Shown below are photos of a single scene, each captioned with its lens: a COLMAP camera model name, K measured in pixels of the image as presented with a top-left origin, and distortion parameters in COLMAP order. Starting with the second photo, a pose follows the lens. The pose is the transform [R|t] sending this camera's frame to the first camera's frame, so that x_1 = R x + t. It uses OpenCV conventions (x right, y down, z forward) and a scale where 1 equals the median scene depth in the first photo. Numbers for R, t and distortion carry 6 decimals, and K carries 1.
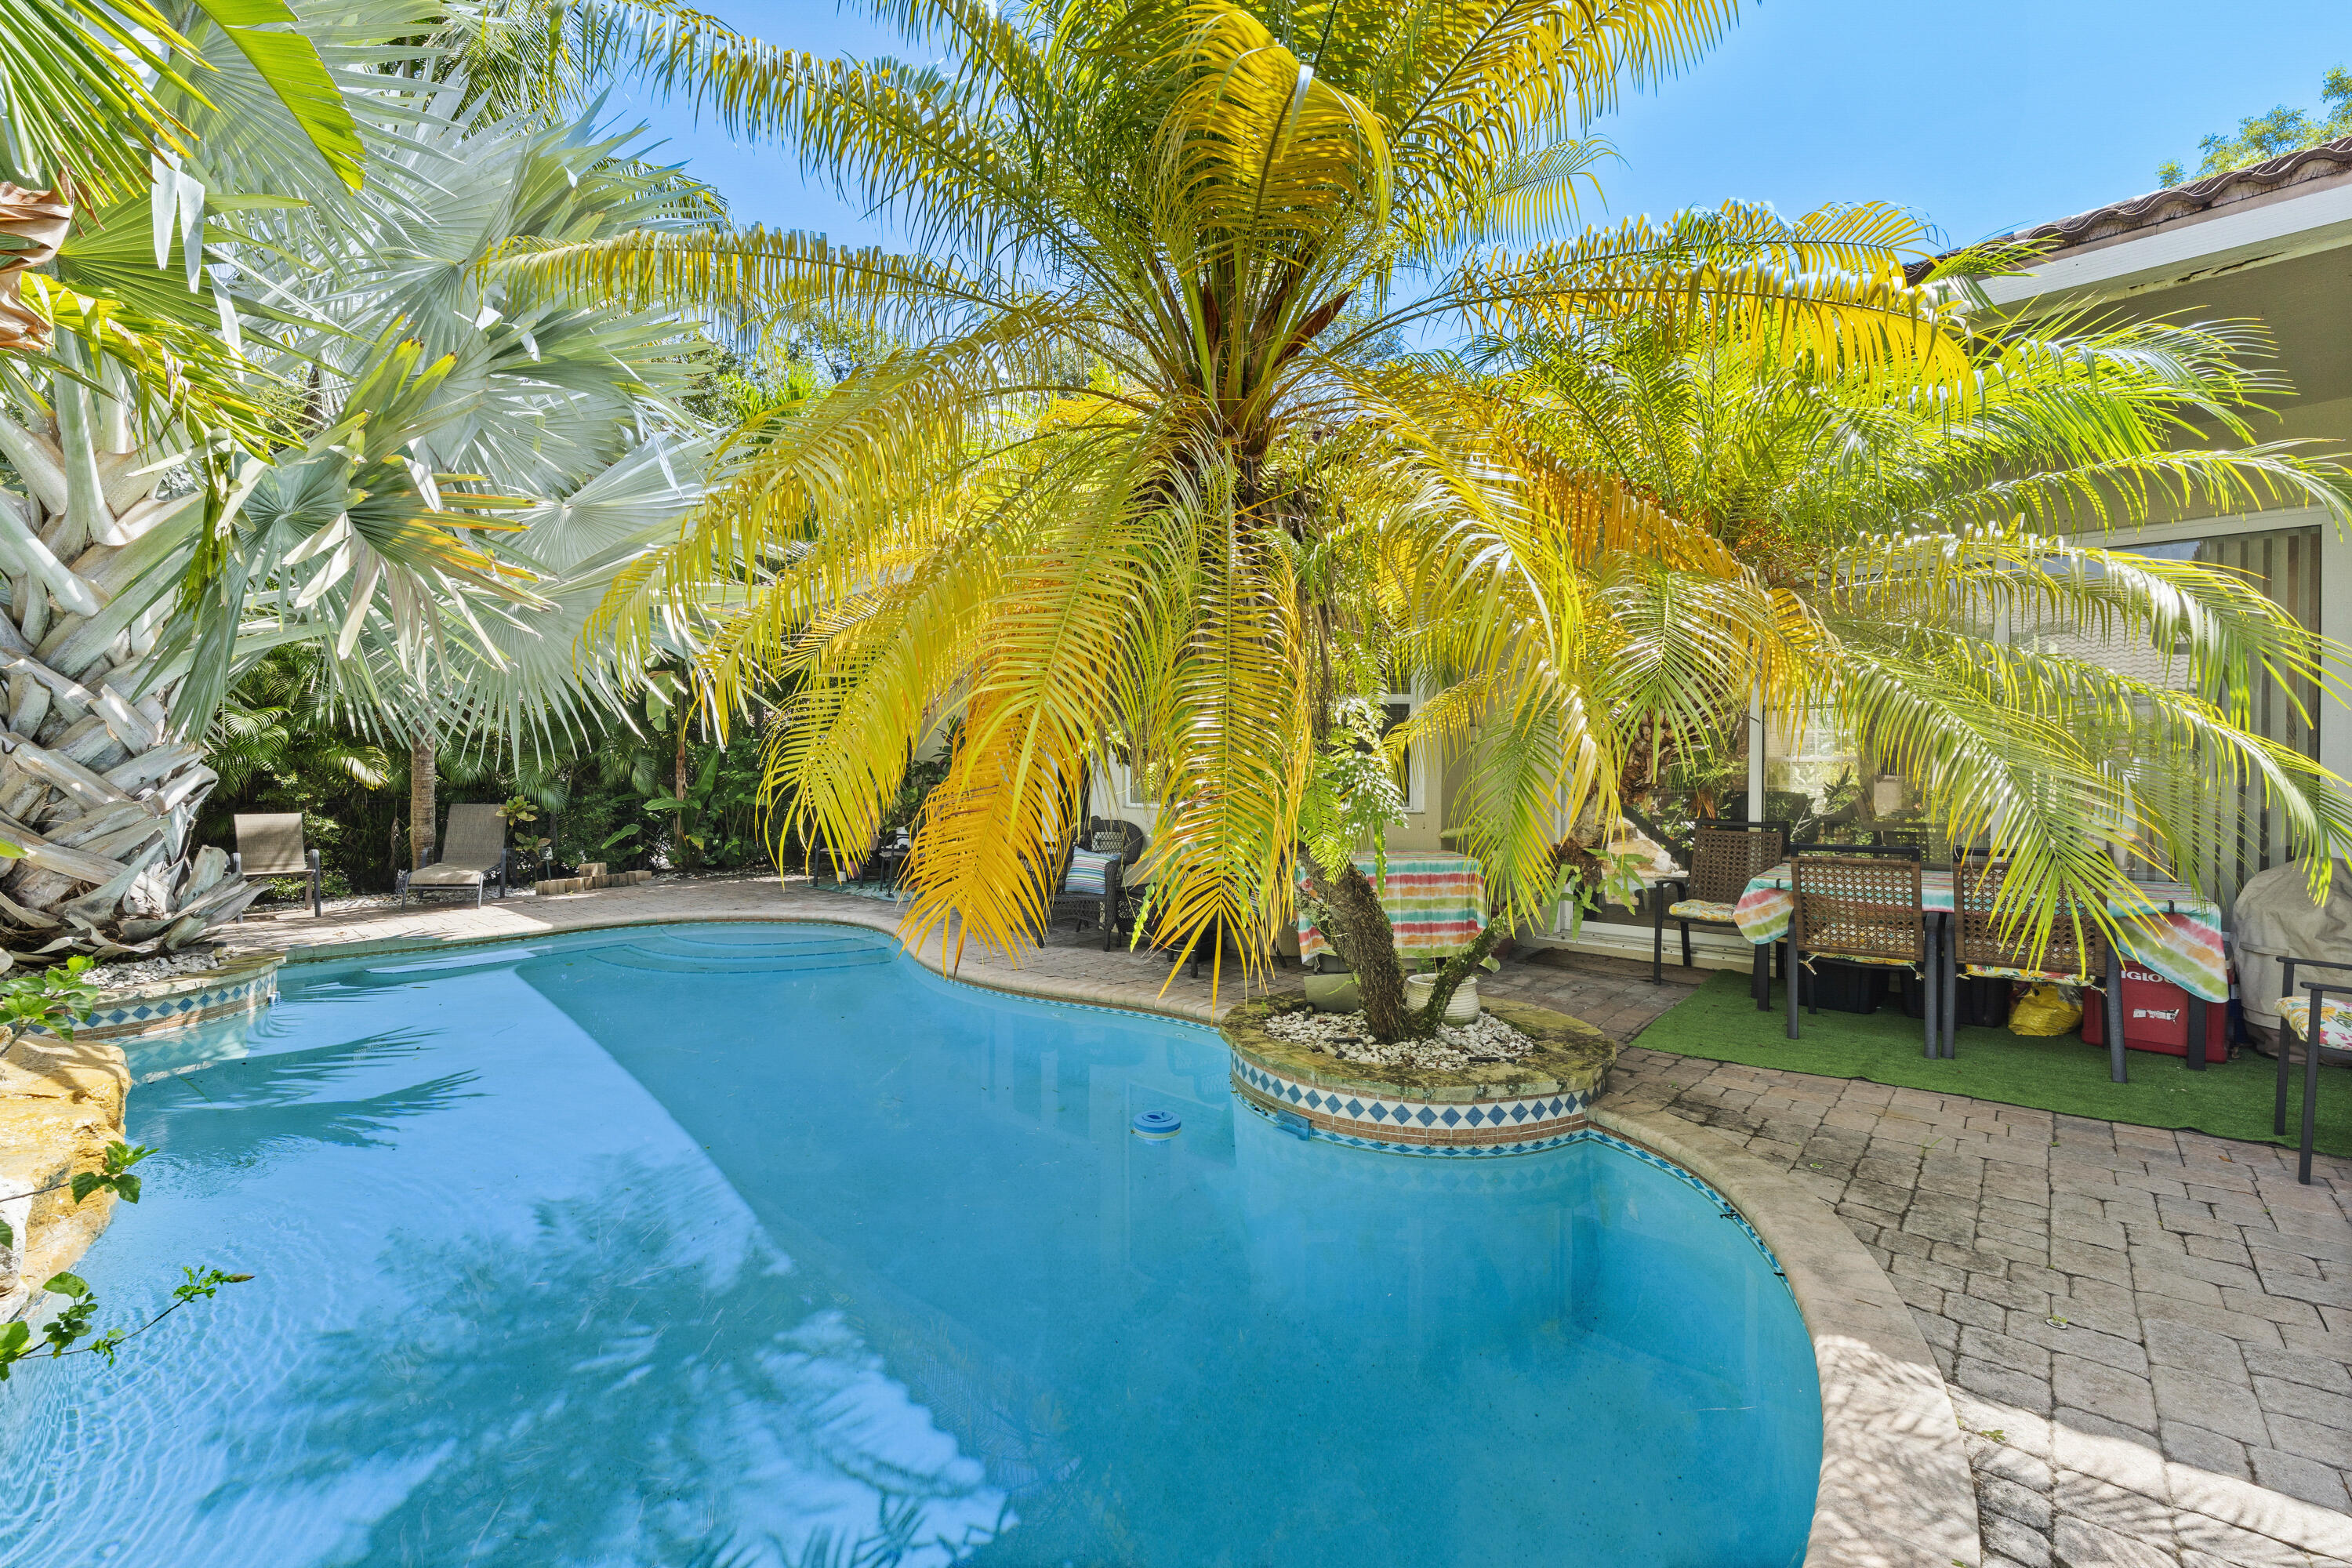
lens RADIAL K [[963.2, 0, 1182.1], [0, 963.2, 781.8], [0, 0, 1]] dist [0.003675, -0.002098]
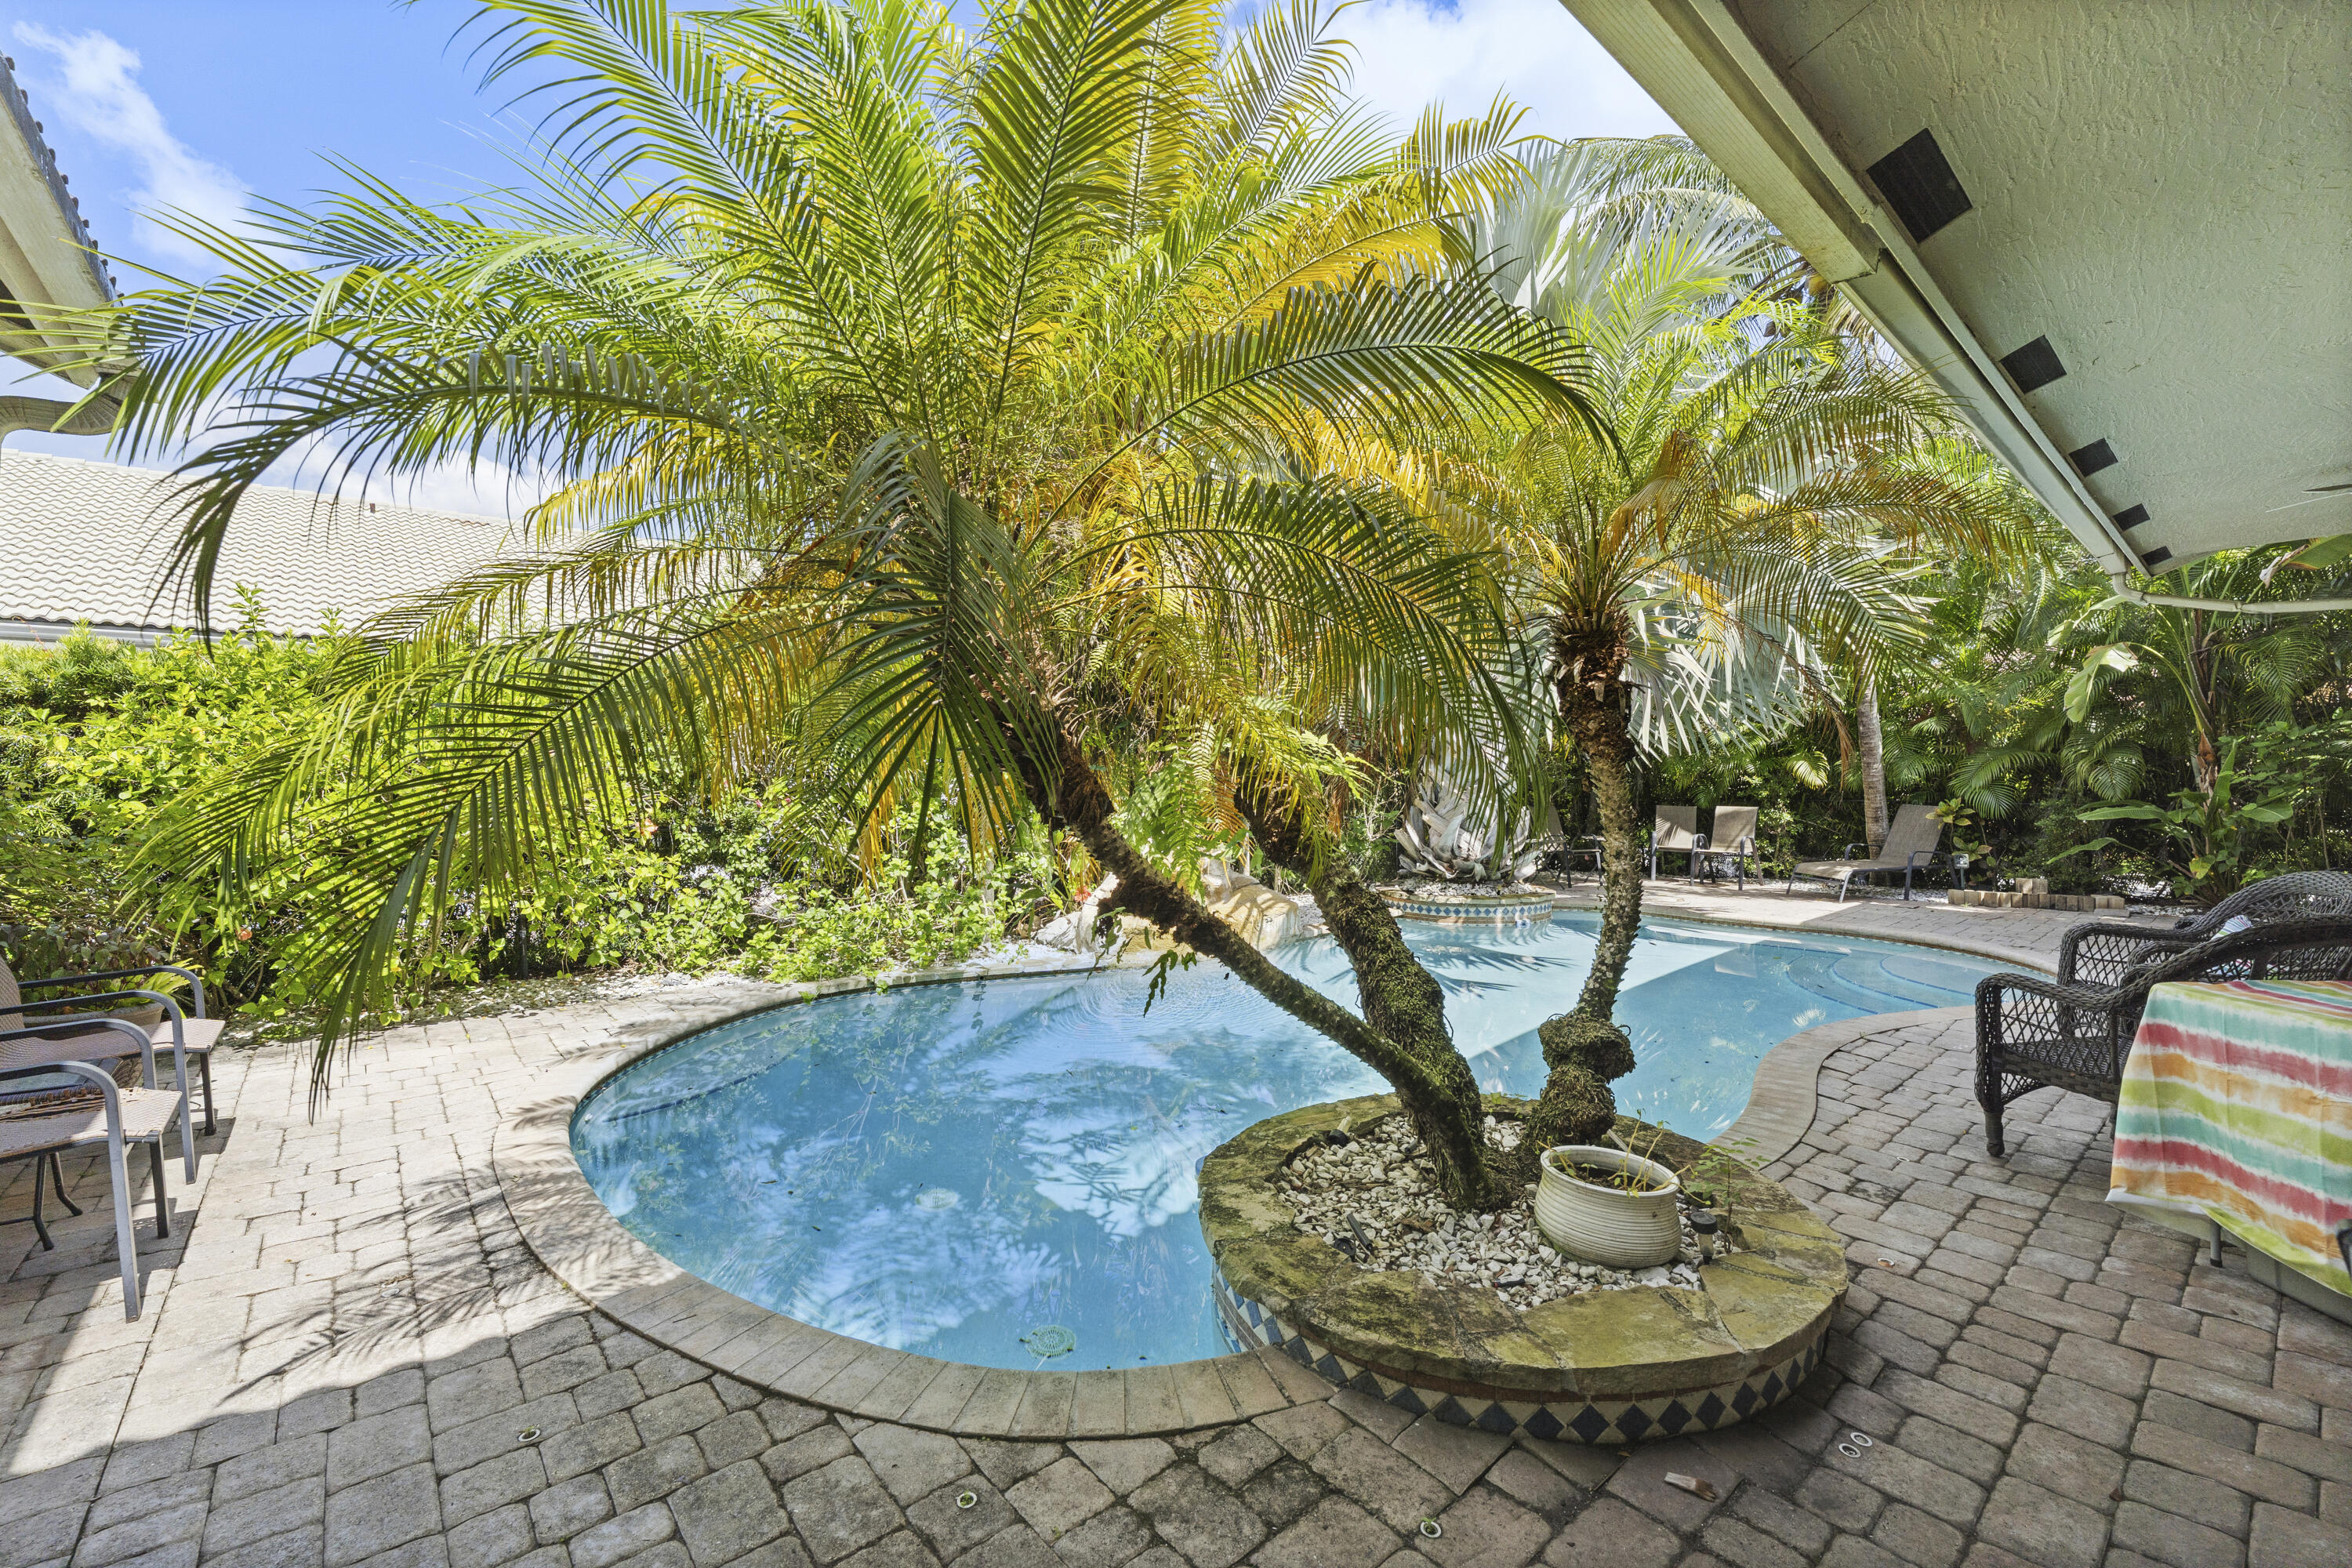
lens RADIAL K [[963.2, 0, 1180.3], [0, 963.2, 781.5], [0, 0, 1]] dist [0.003675, -0.002098]
pose [[-0.143820, 0.001983, -0.989602, 0.753403], [-0.004270, 0.999987, 0.002624, -0.004734], [0.989595, 0.004603, -0.143810, 0.765902]]
